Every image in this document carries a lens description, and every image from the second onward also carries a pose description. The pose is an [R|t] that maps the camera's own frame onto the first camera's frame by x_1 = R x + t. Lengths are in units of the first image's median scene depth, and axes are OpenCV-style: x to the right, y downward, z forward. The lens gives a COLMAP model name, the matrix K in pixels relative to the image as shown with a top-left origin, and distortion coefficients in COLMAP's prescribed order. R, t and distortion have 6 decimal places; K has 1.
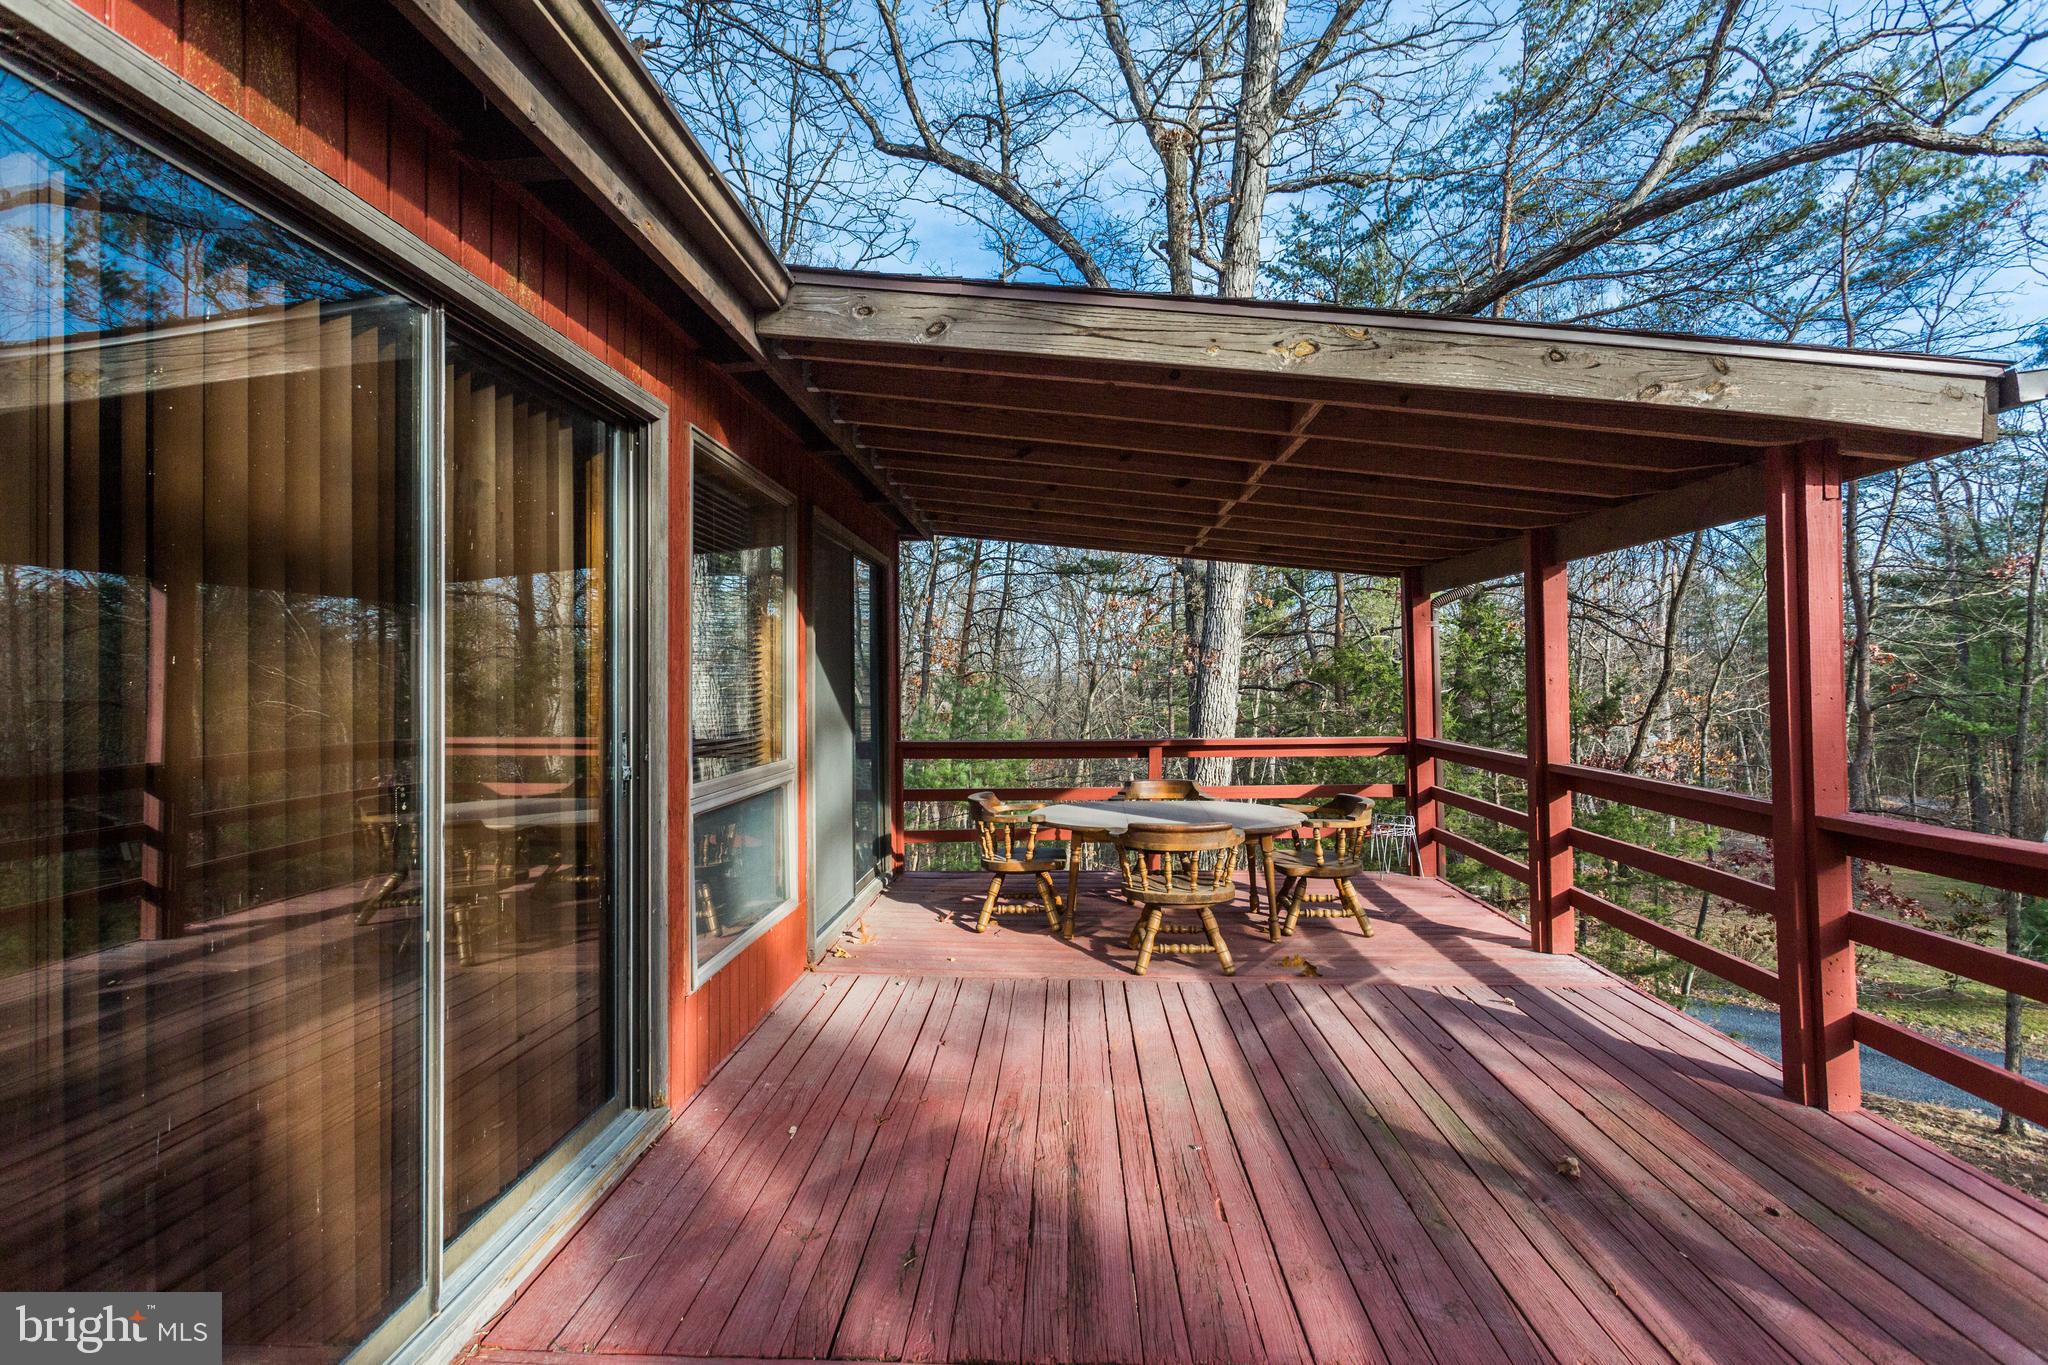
lens RADIAL K [[985.4, 0, 1025.2], [0, 985.4, 675.2], [0, 0, 1]] dist [0.009807, 0.000633]
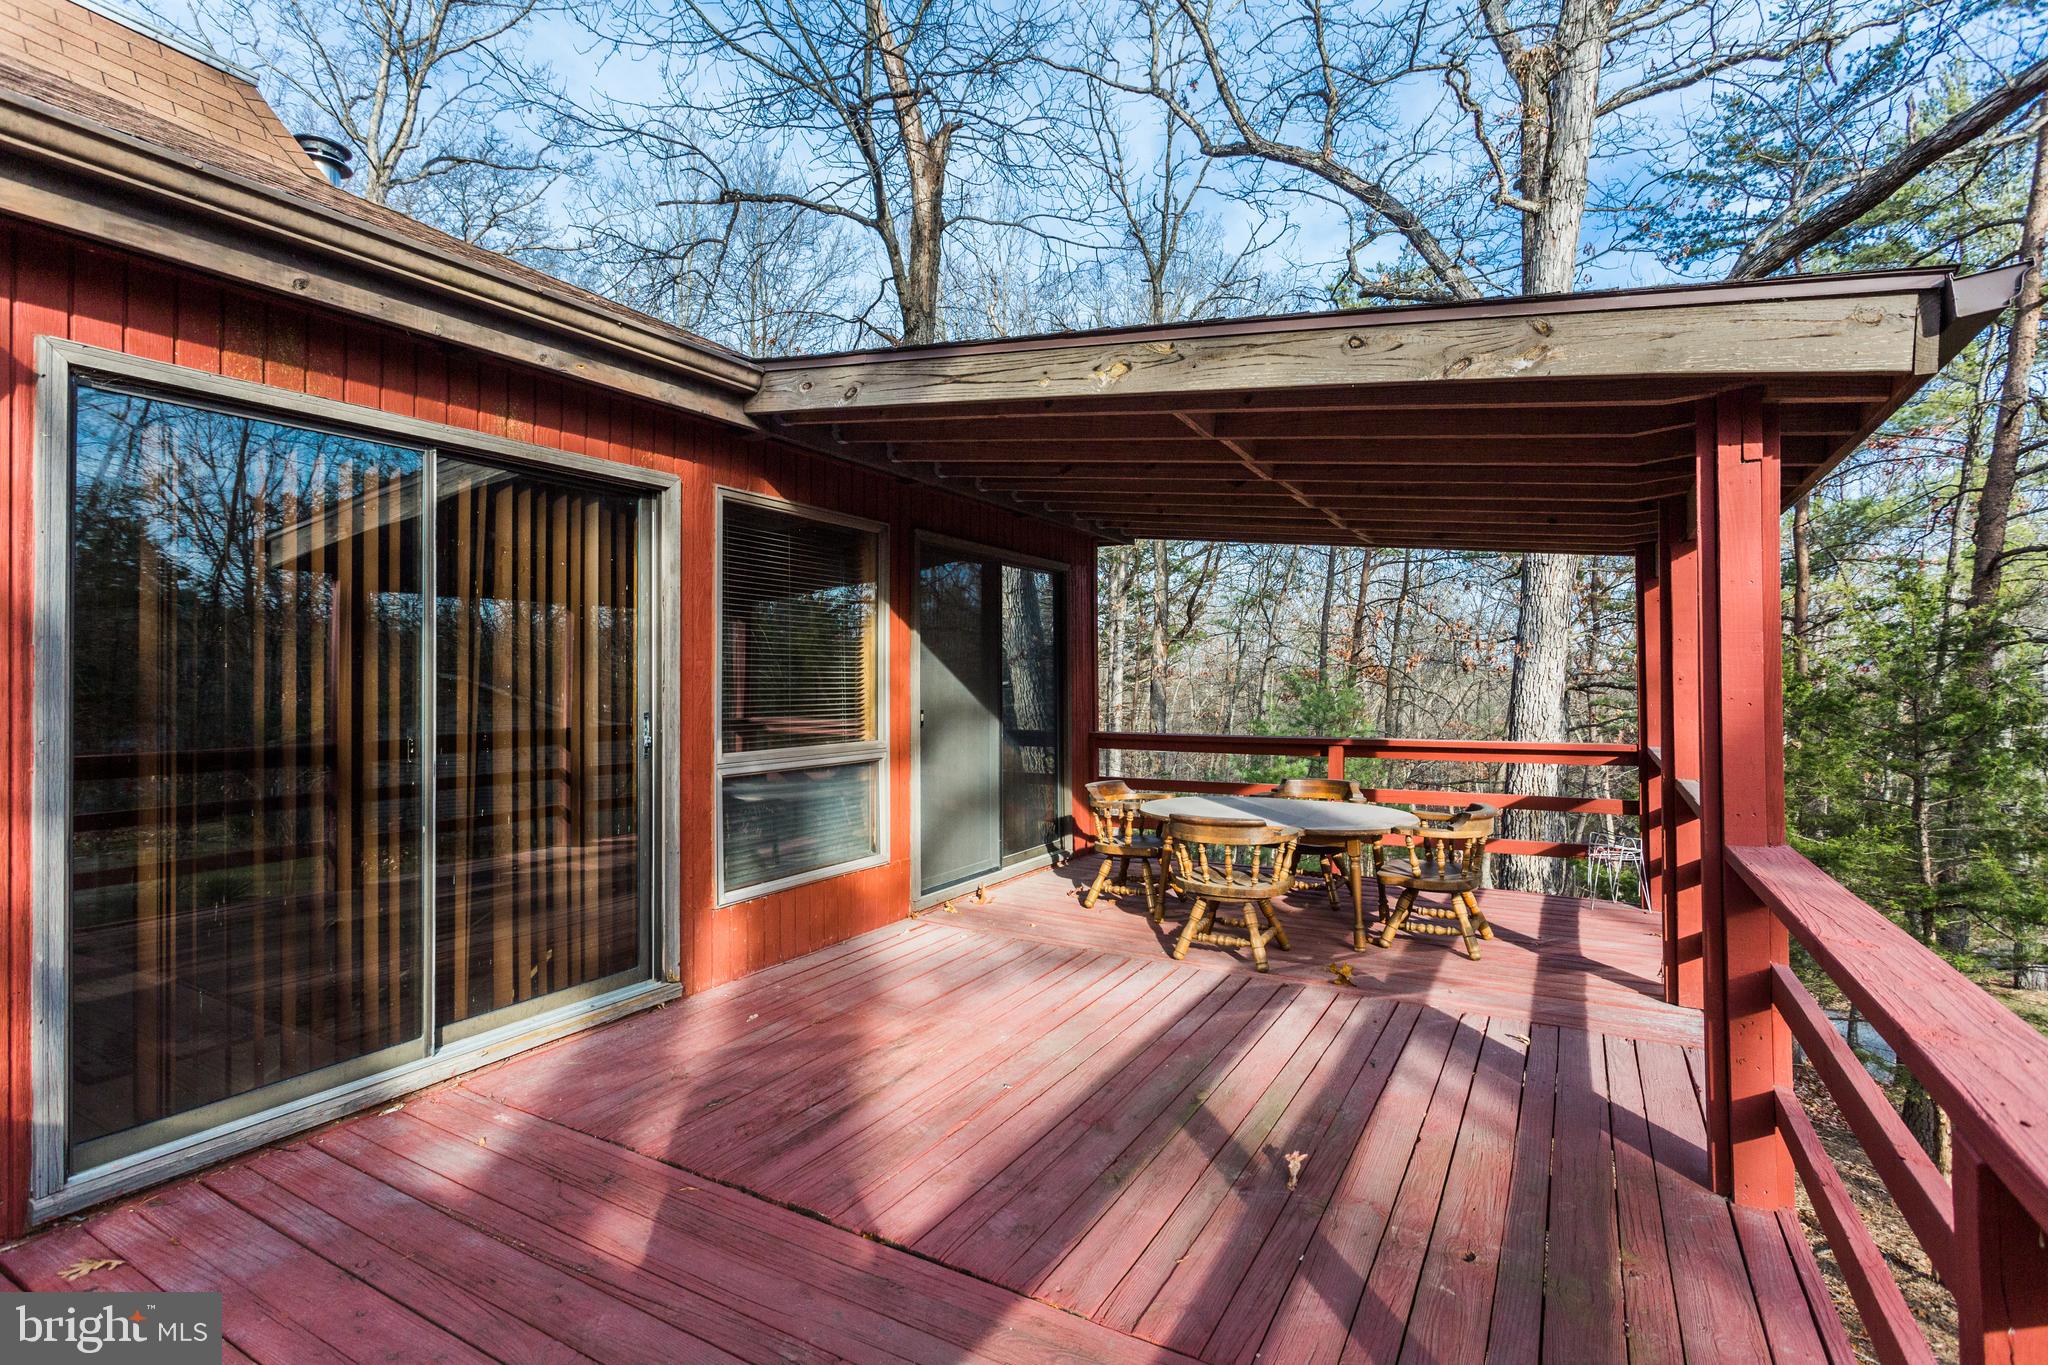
lens RADIAL K [[985.4, 0, 1006.4], [0, 985.4, 675.5], [0, 0, 1]] dist [0.009807, 0.000633]
pose [[0.885418, 0.004720, -0.464771, 0.543629], [-0.001627, 0.999974, 0.007055, -0.003931], [0.464792, -0.005490, 0.885403, -0.008366]]
